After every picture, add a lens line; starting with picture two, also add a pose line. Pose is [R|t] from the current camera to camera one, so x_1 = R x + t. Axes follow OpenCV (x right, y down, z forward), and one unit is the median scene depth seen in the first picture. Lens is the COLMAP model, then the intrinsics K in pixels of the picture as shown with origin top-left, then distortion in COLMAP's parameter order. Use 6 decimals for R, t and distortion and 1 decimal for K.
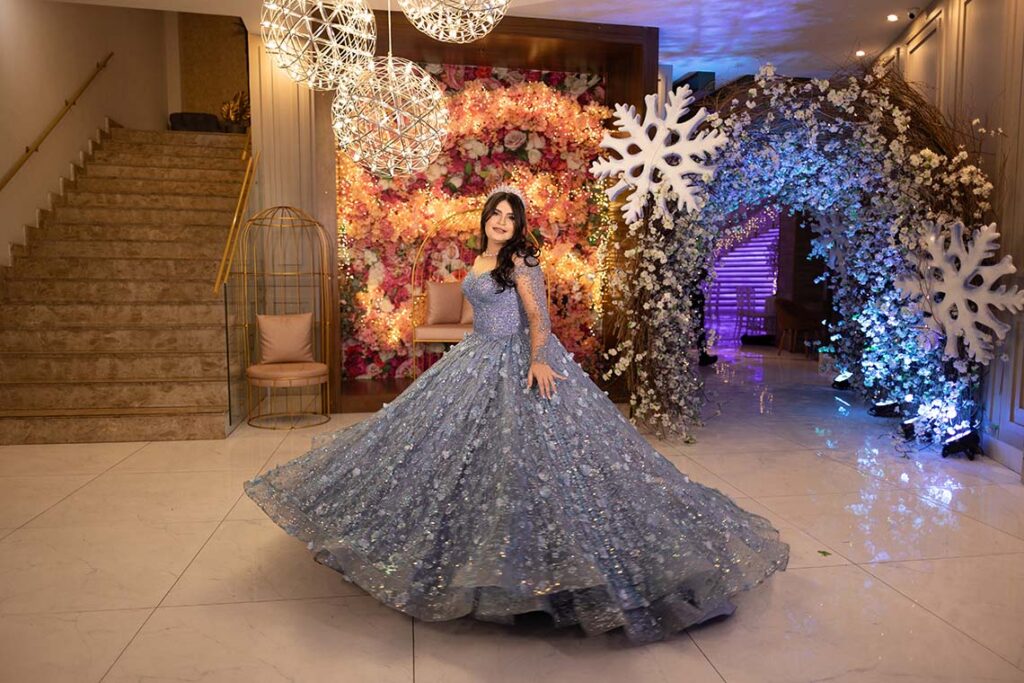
lens RADIAL K [[702.3, 0, 513.3], [0, 702.3, 362.5], [0, 0, 1]] dist [0.009482, -0.001841]
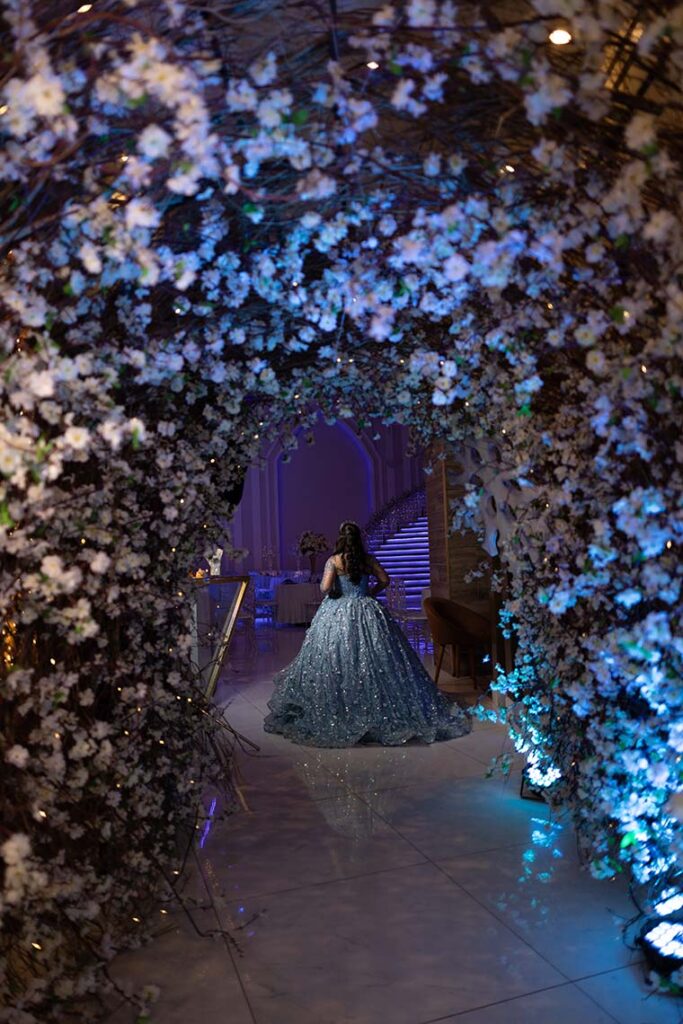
lens RADIAL K [[702.3, 0, 341.5], [0, 702.3, 512.0], [0, 0, 1]] dist [0.009482, -0.001841]
pose [[0.981617, -0.012393, 0.190460, 0.260647], [0.048623, 0.981203, -0.186752, -0.077575], [-0.184565, 0.192580, 0.963768, 0.549197]]
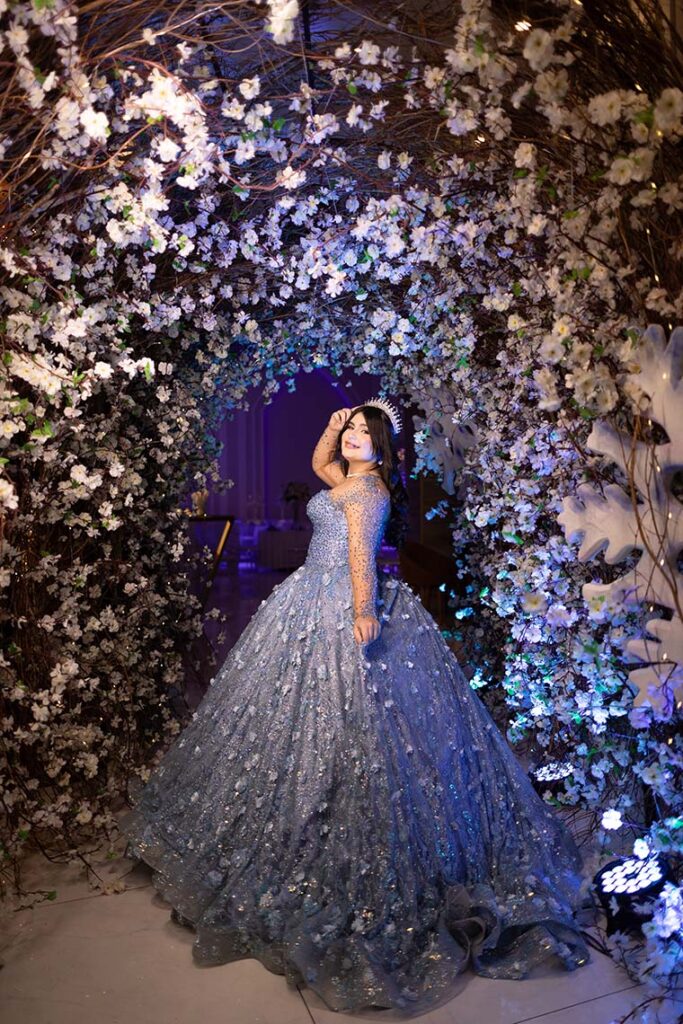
lens RADIAL K [[702.3, 0, 341.5], [0, 702.3, 512.0], [0, 0, 1]] dist [0.009482, -0.001841]
pose [[0.977696, 0.001814, 0.210016, 0.257562], [0.024307, 0.992266, -0.121729, -0.053734], [-0.208613, 0.124119, 0.970090, 0.487806]]
